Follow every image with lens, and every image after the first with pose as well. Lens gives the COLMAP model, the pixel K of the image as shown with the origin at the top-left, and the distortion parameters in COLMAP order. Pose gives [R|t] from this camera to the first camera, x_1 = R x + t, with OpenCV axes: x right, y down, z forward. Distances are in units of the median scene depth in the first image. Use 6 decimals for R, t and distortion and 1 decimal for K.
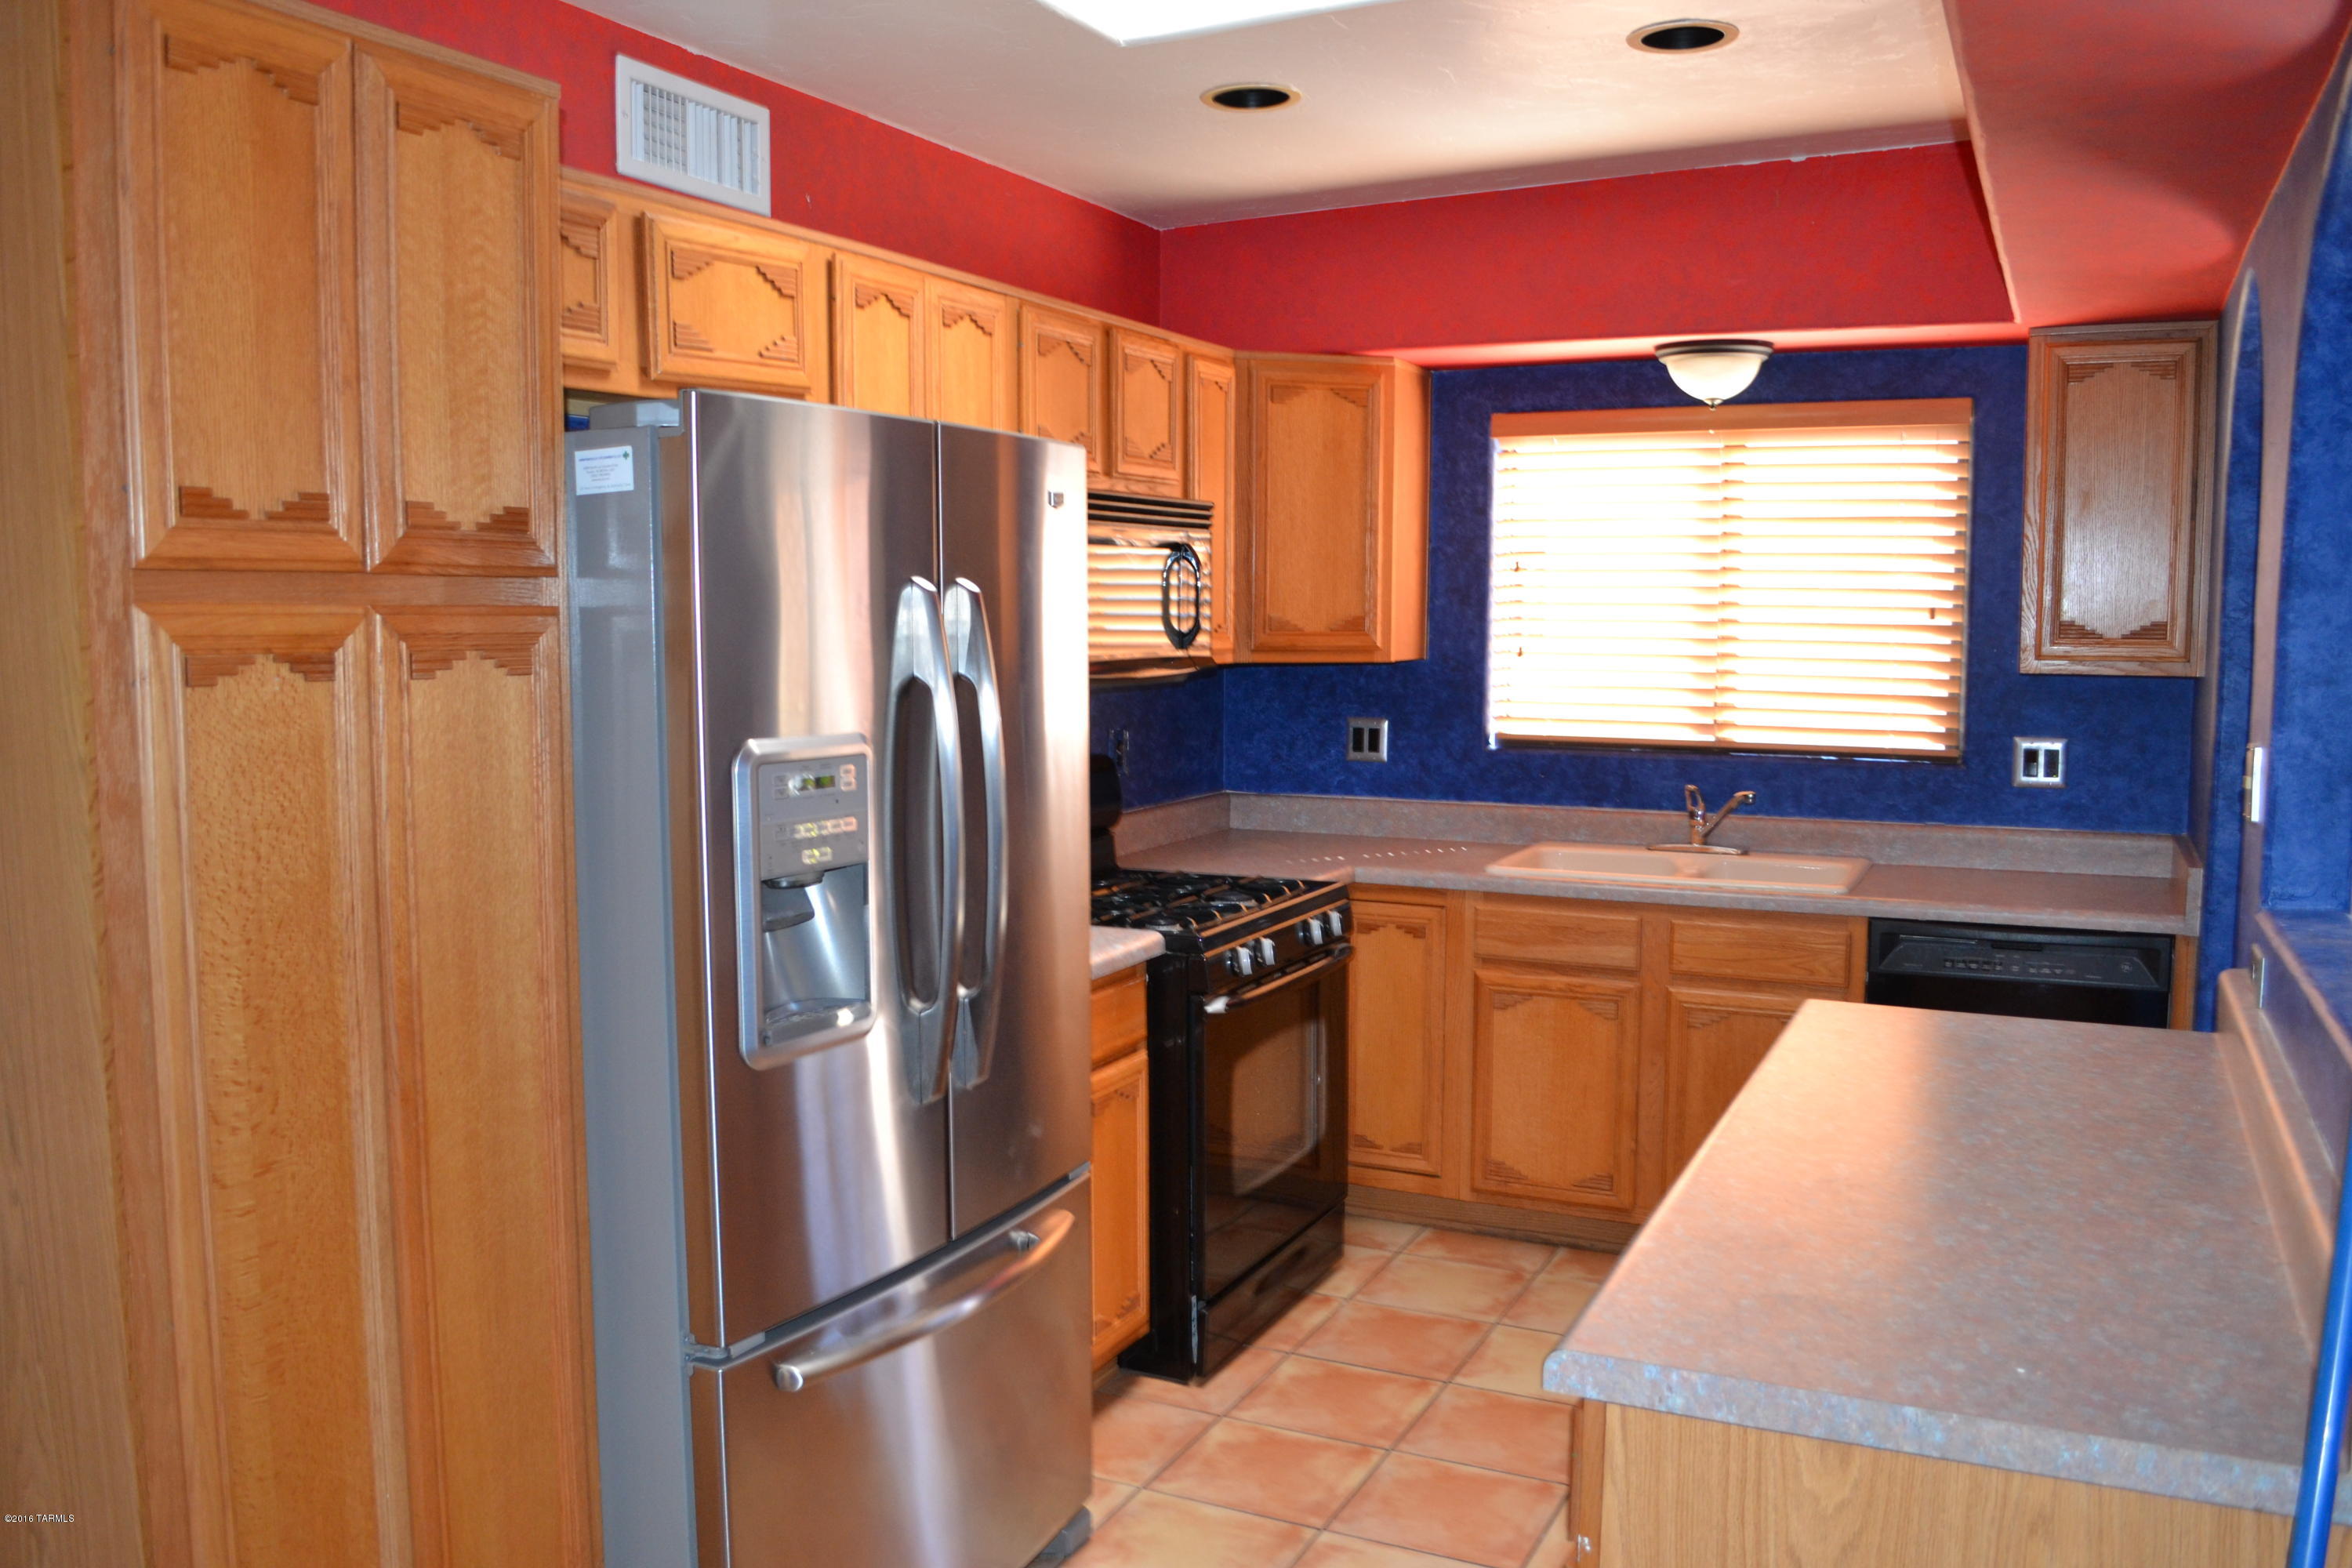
lens RADIAL K [[1886.4, 0, 1159.6], [0, 1886.4, 800.6], [0, 0, 1]] dist [-0.077209, -0.004221]
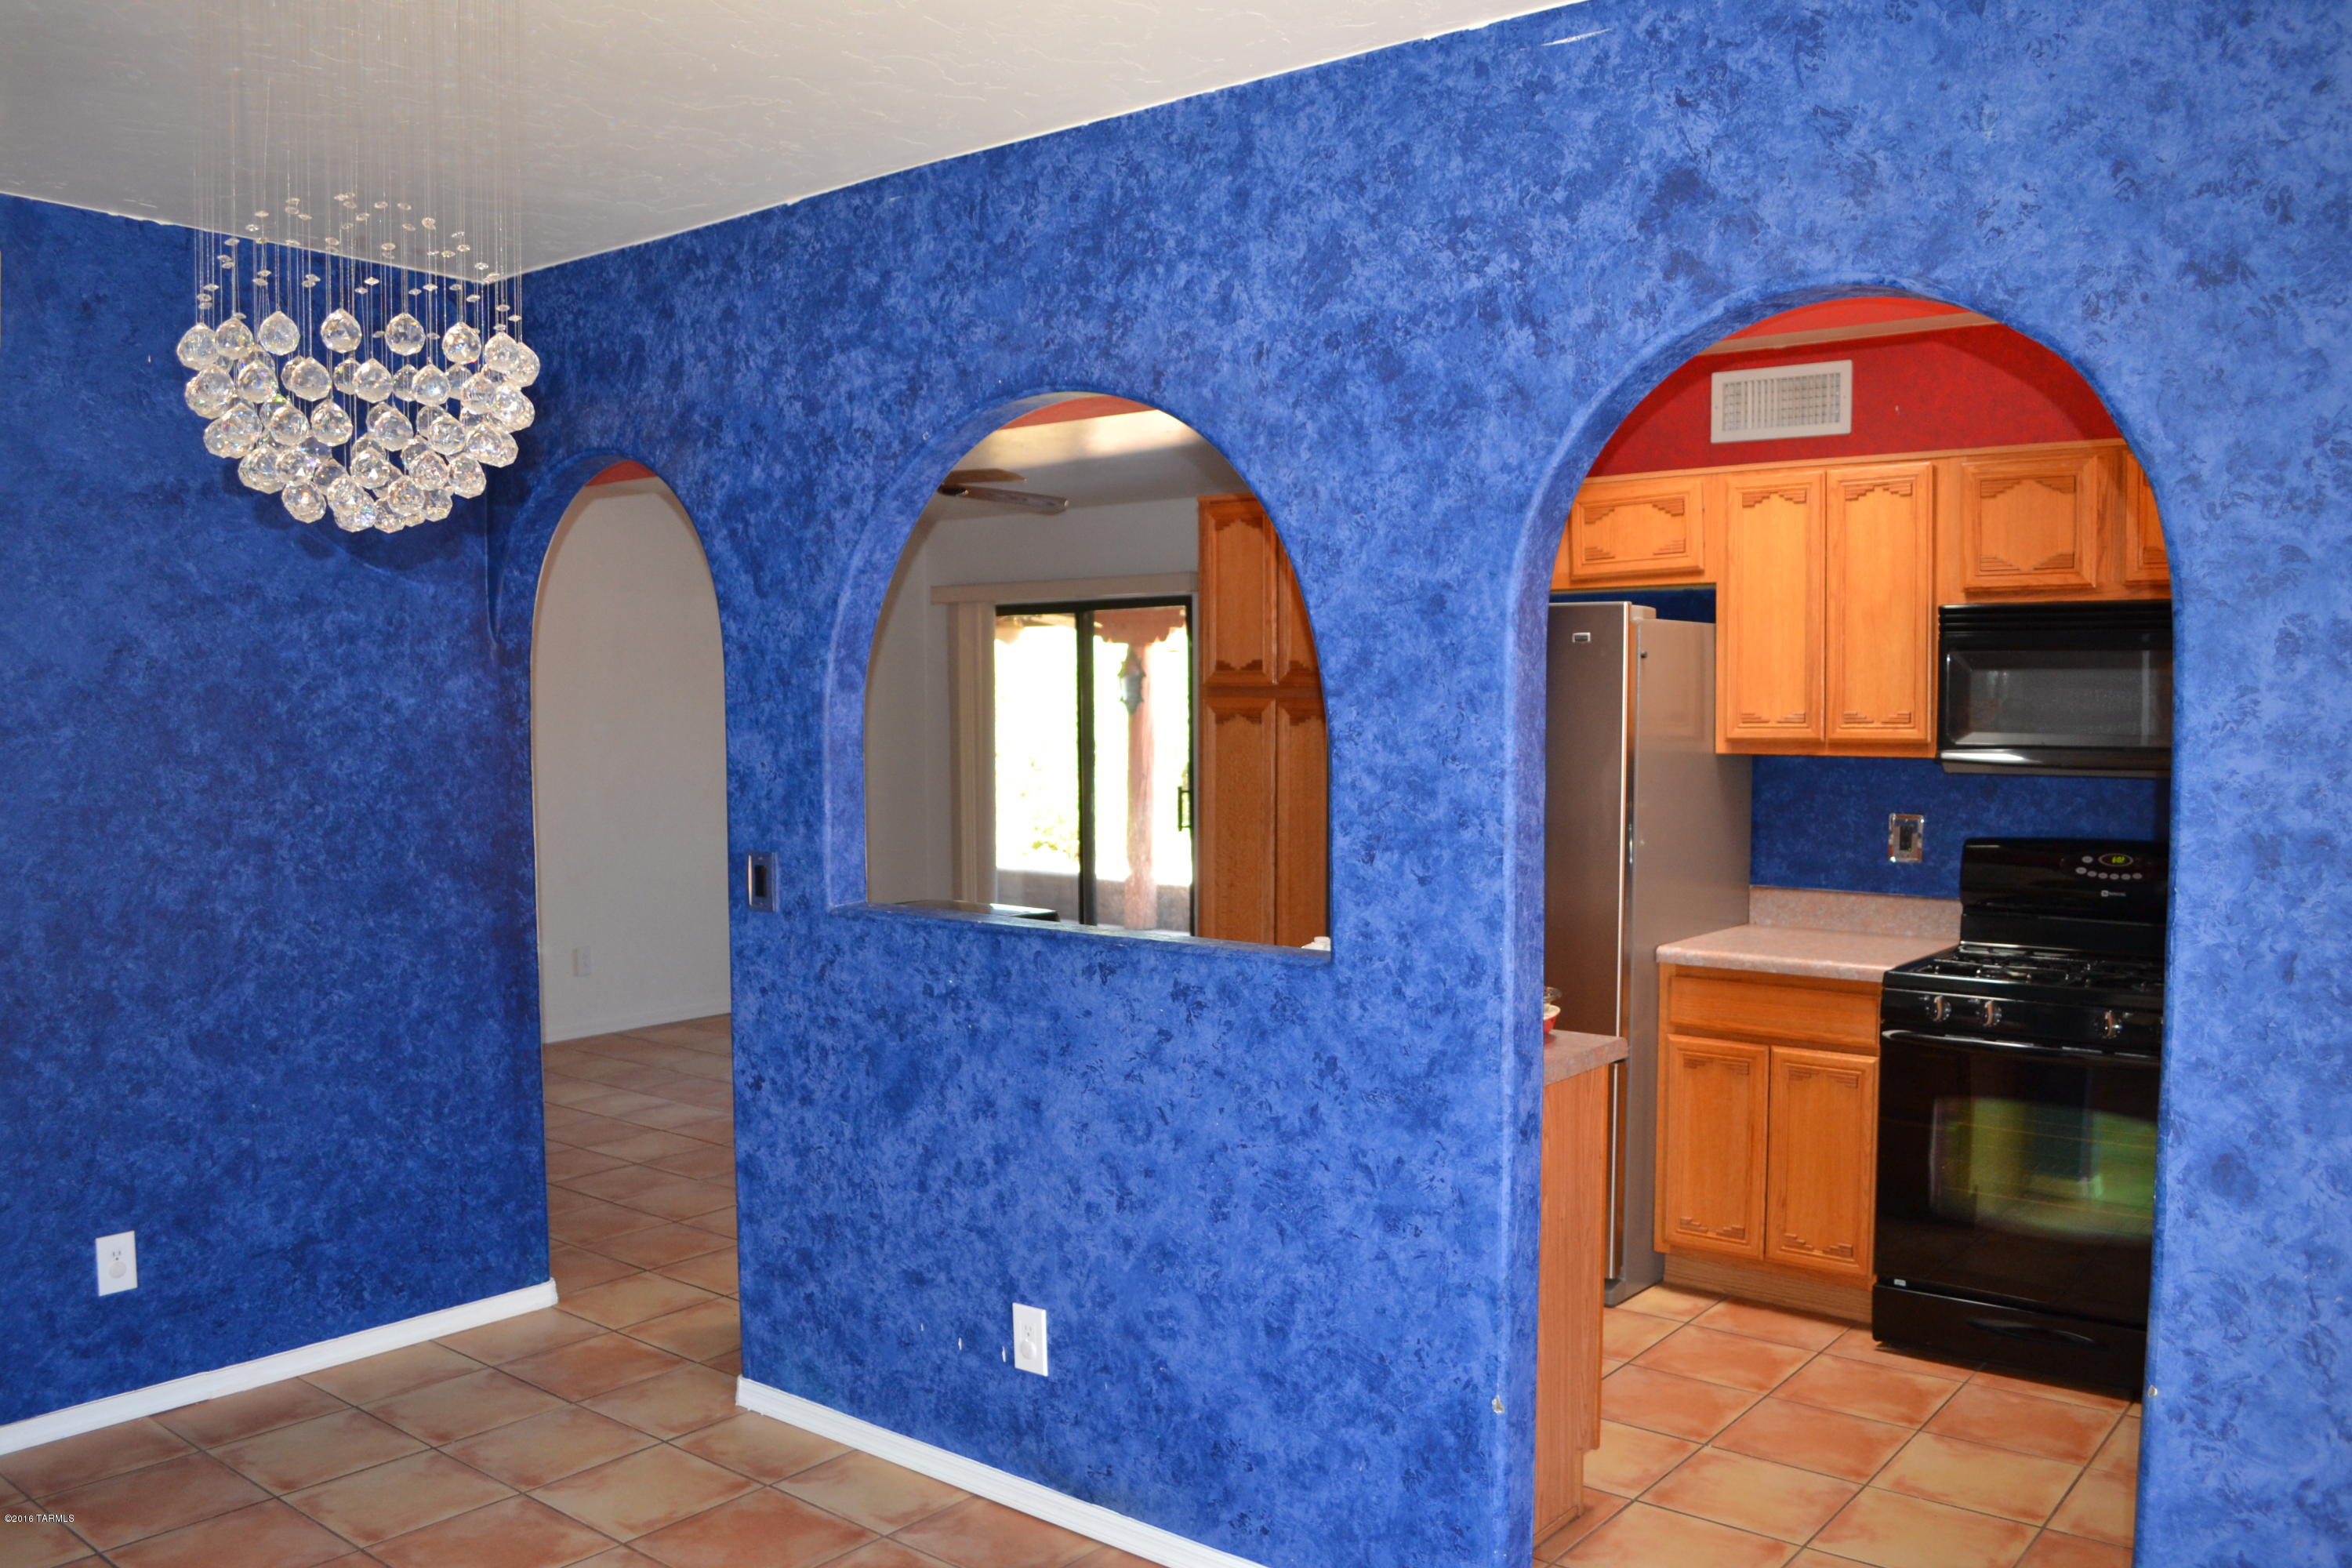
lens RADIAL K [[1886.4, 0, 1159.6], [0, 1886.4, 800.6], [0, 0, 1]] dist [-0.077209, -0.004221]
pose [[-0.229460, 0.055095, -0.971757, 1.053702], [-0.098415, 0.991966, 0.079480, -0.071322], [0.968330, 0.113873, -0.222195, 0.652009]]
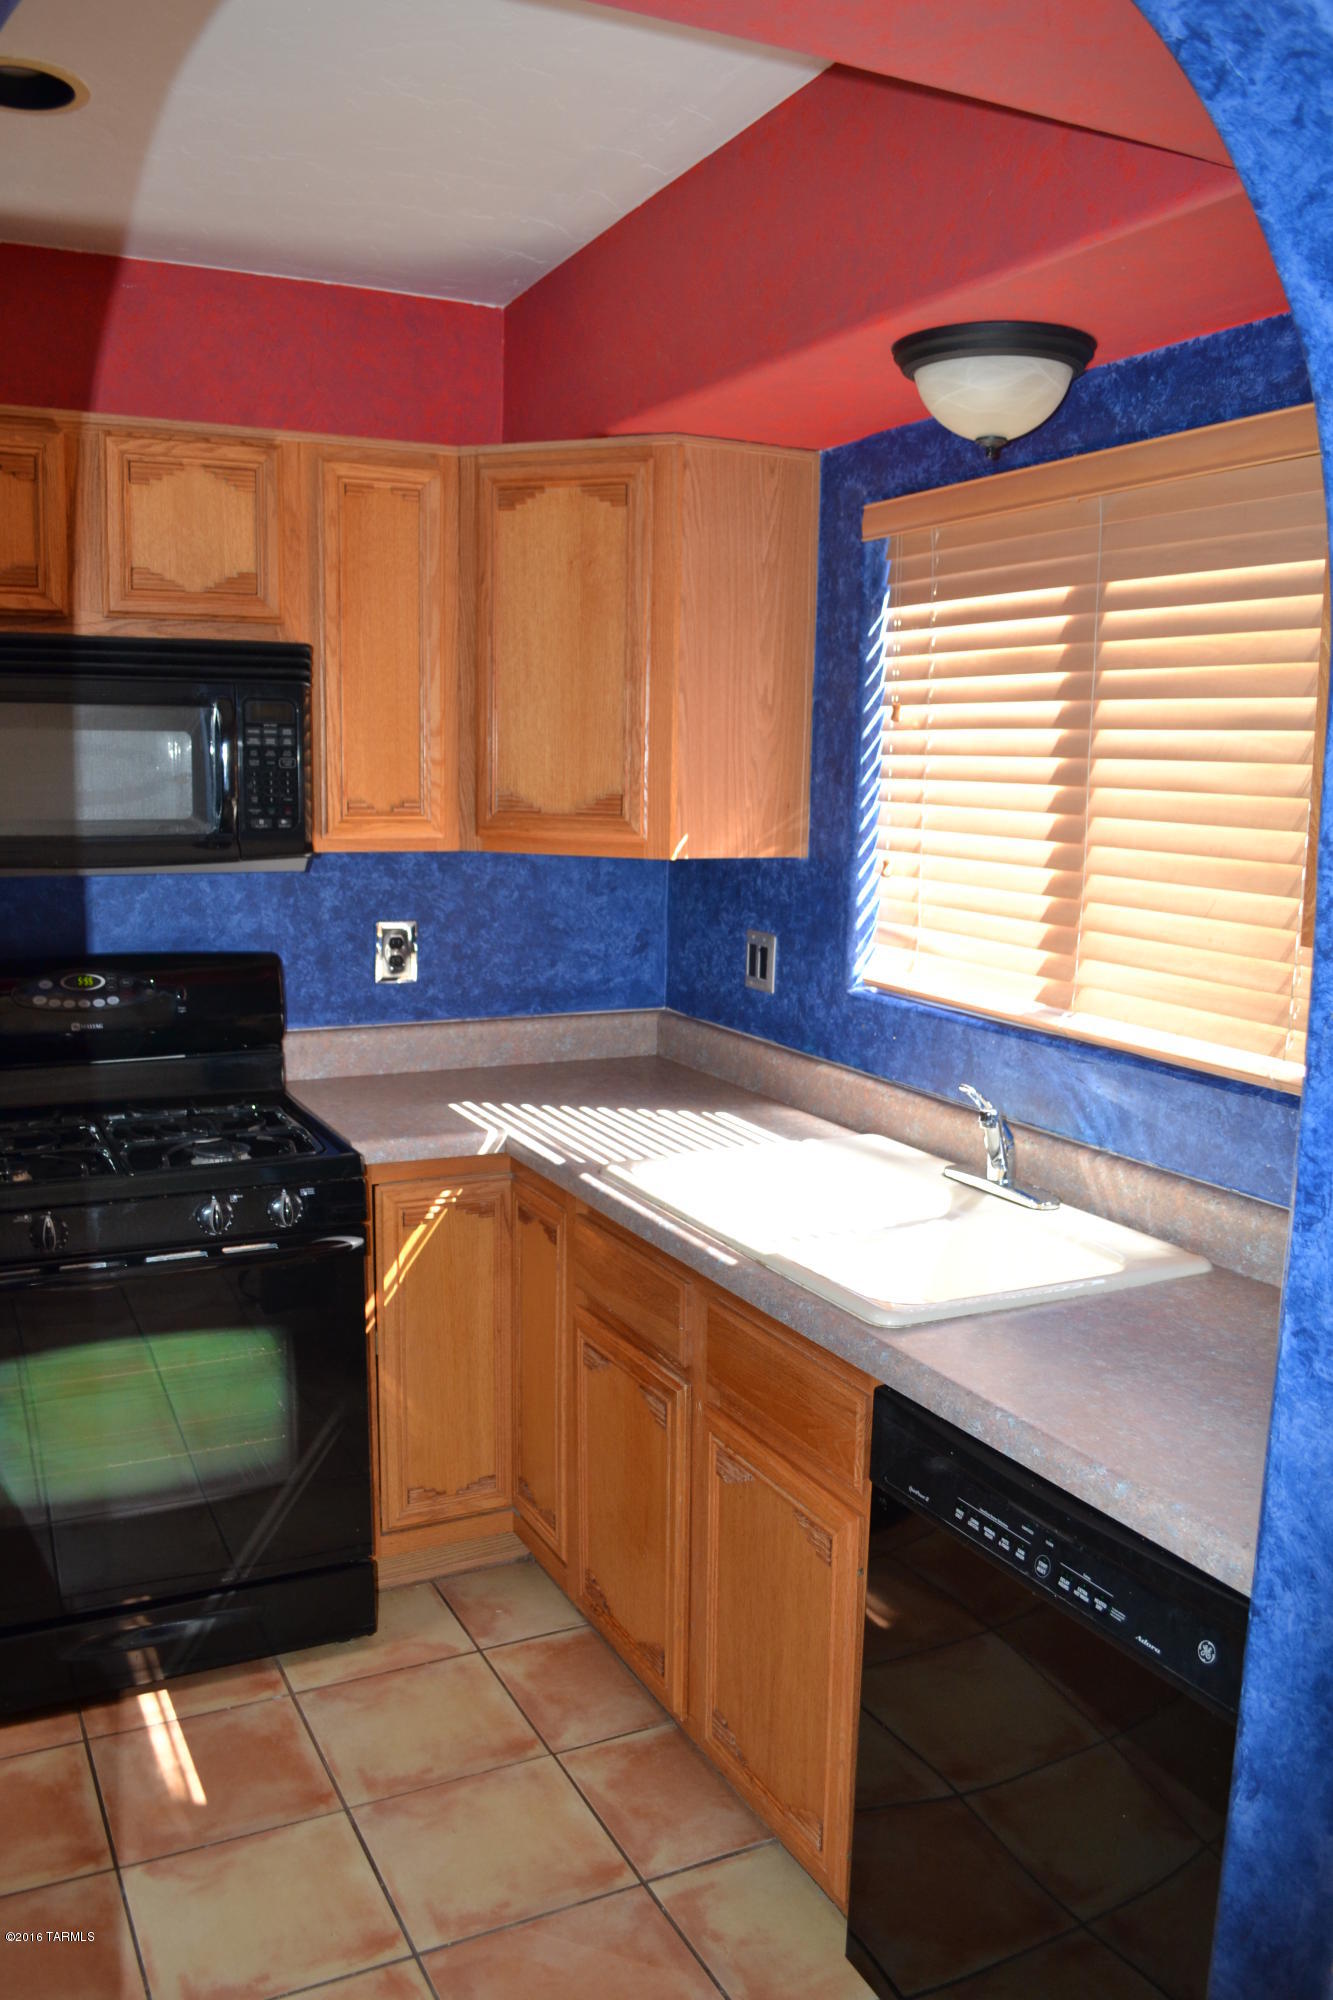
lens RADIAL K [[1604.1, 0, 676.9], [0, 1604.1, 1017.8], [0, 0, 1]] dist [-0.077209, -0.004221]
pose [[0.801553, 0.108440, -0.588008, 0.541766], [-0.079429, 0.994012, 0.075041, -0.064855], [0.592624, -0.013445, 0.805367, 0.548897]]
